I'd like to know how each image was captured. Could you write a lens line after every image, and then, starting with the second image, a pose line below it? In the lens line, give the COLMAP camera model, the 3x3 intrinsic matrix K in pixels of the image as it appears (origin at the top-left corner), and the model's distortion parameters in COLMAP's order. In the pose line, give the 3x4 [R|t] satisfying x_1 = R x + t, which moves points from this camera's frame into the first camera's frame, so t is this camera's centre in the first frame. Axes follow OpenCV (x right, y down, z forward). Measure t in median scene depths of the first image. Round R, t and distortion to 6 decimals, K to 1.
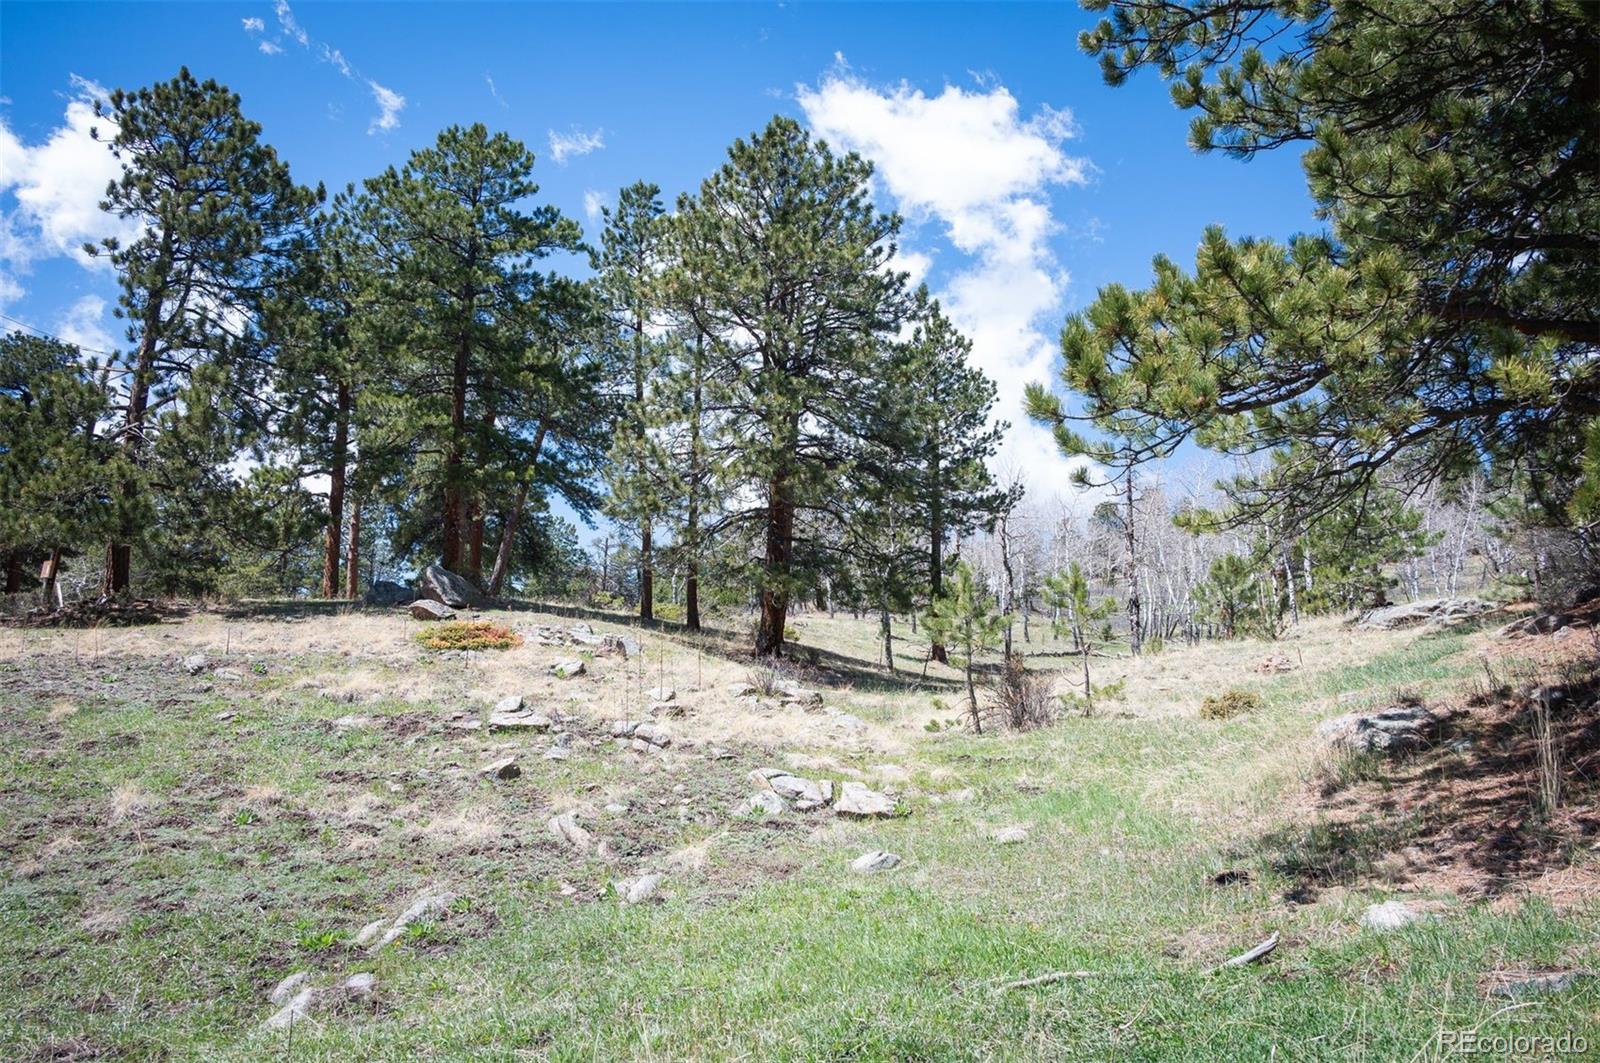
lens RADIAL K [[1106.2, 0, 794.7], [0, 1106.2, 575.7], [0, 0, 1]] dist [0.002260, -0.005918]
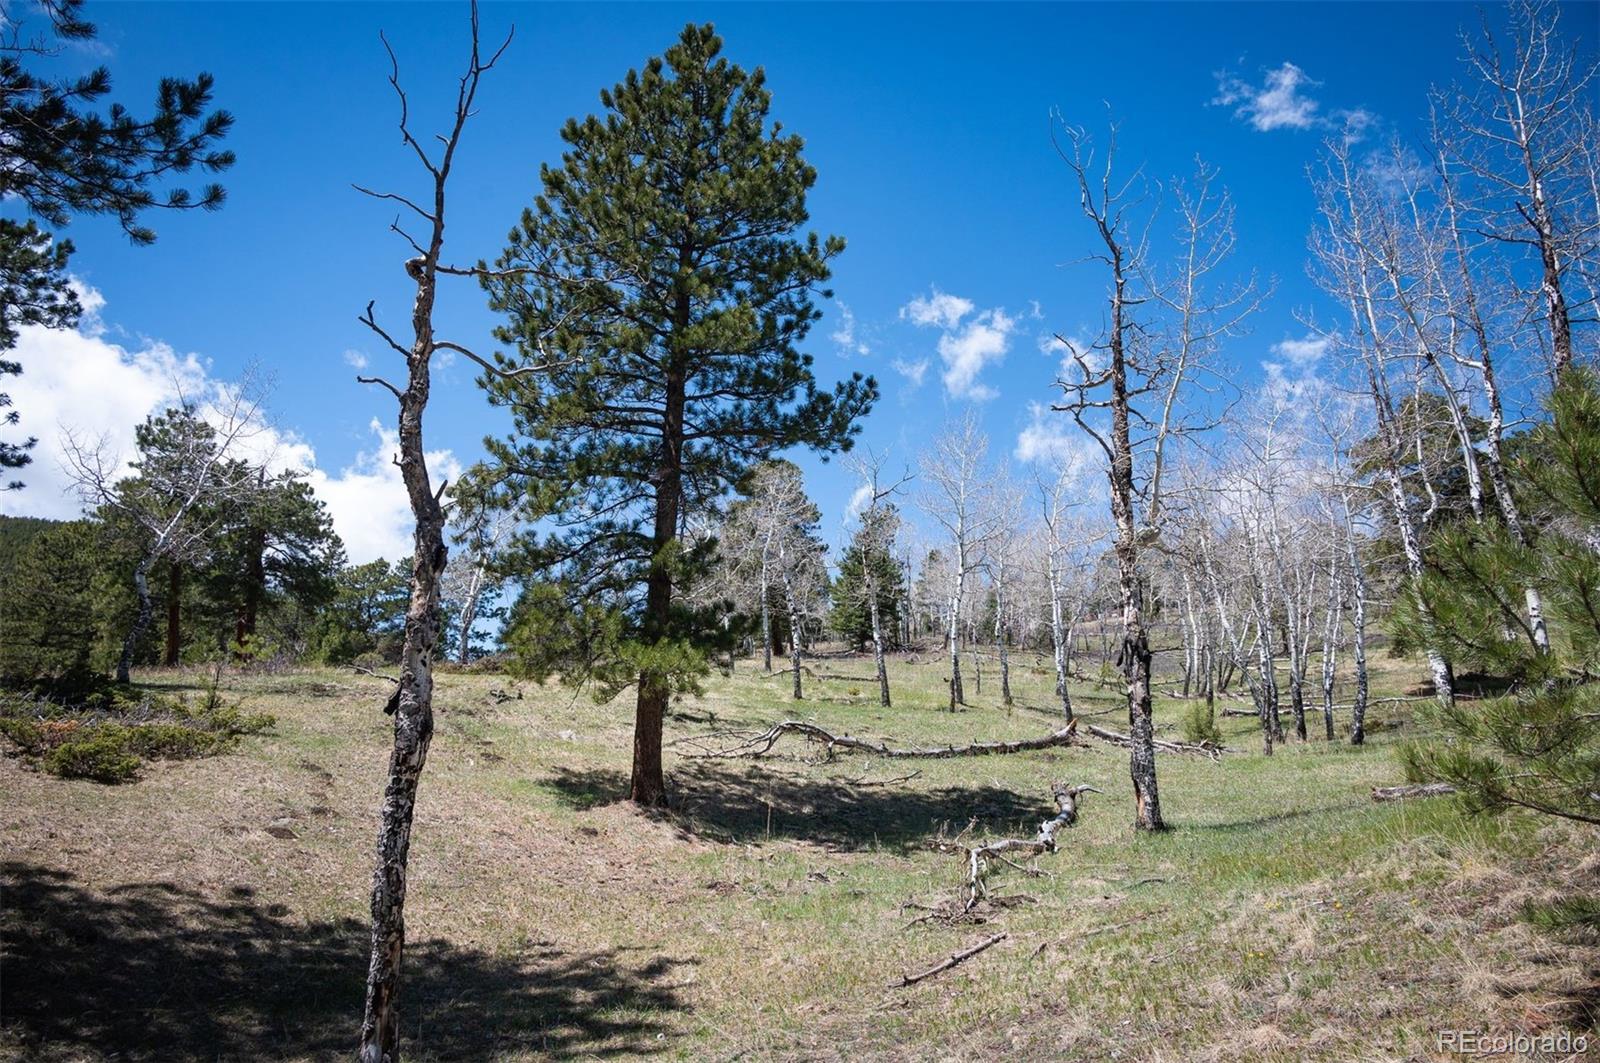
lens RADIAL K [[1106.2, 0, 794.7], [0, 1106.2, 575.7], [0, 0, 1]] dist [0.002260, -0.005918]
pose [[0.998961, -0.016810, -0.042366, 0.204719], [0.015259, 0.999211, -0.036658, 0.011120], [0.042949, 0.035974, 0.998429, 0.608593]]
